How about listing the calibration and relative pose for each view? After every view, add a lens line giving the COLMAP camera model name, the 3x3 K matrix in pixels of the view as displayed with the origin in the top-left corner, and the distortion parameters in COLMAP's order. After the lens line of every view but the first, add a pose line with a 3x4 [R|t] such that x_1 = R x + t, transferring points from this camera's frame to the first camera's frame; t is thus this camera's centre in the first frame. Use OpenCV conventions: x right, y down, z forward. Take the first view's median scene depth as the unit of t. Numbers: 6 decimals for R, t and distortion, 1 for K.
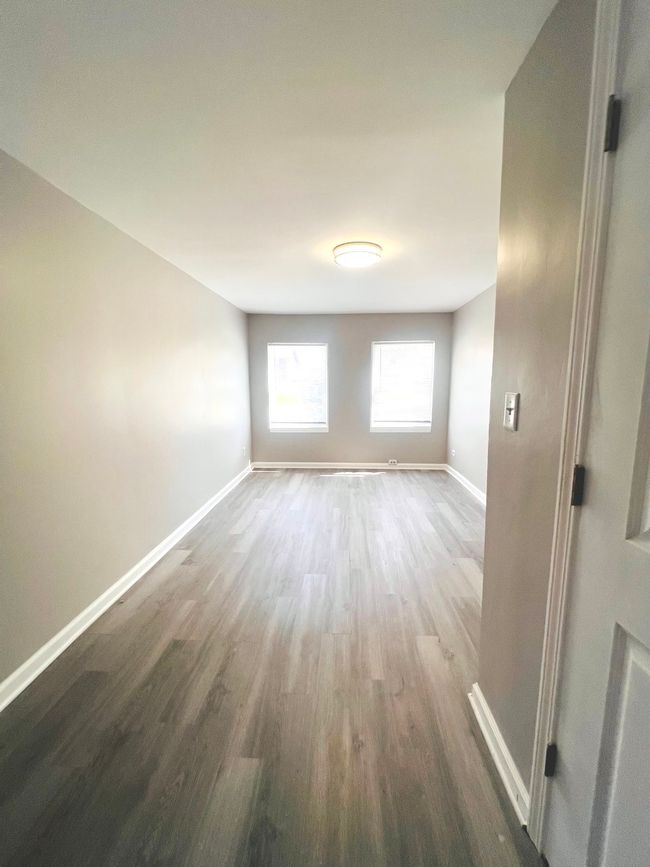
lens RADIAL K [[346.8, 0, 327.8], [0, 346.8, 434.2], [0, 0, 1]] dist [-0.002711, -0.000207]
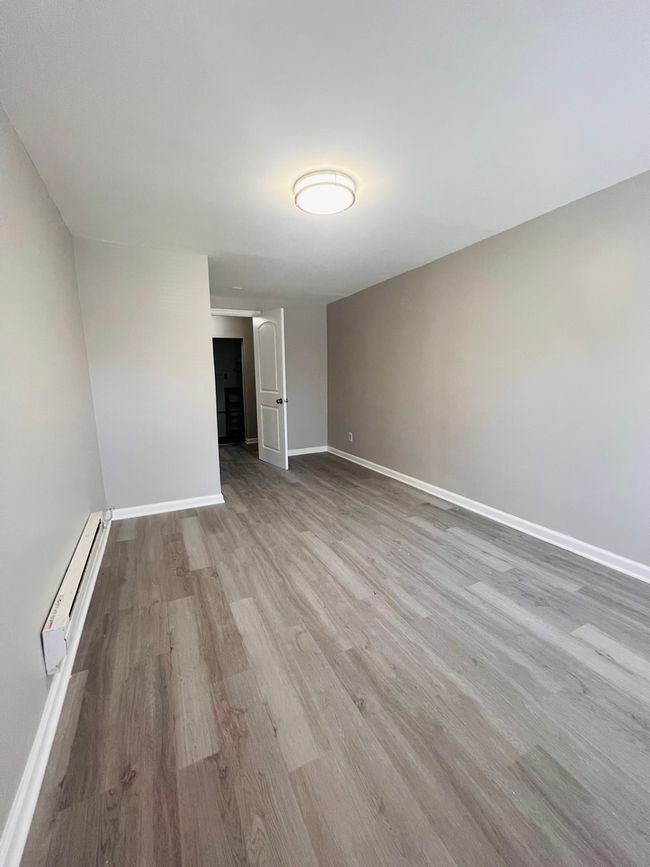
lens RADIAL K [[346.8, 0, 327.8], [0, 346.8, 434.2], [0, 0, 1]] dist [-0.002711, -0.000207]
pose [[-0.869224, 0.105839, -0.482957, 0.550923], [-0.048615, 0.953789, 0.296519, -0.261280], [0.492022, 0.281221, -0.823911, 1.956627]]
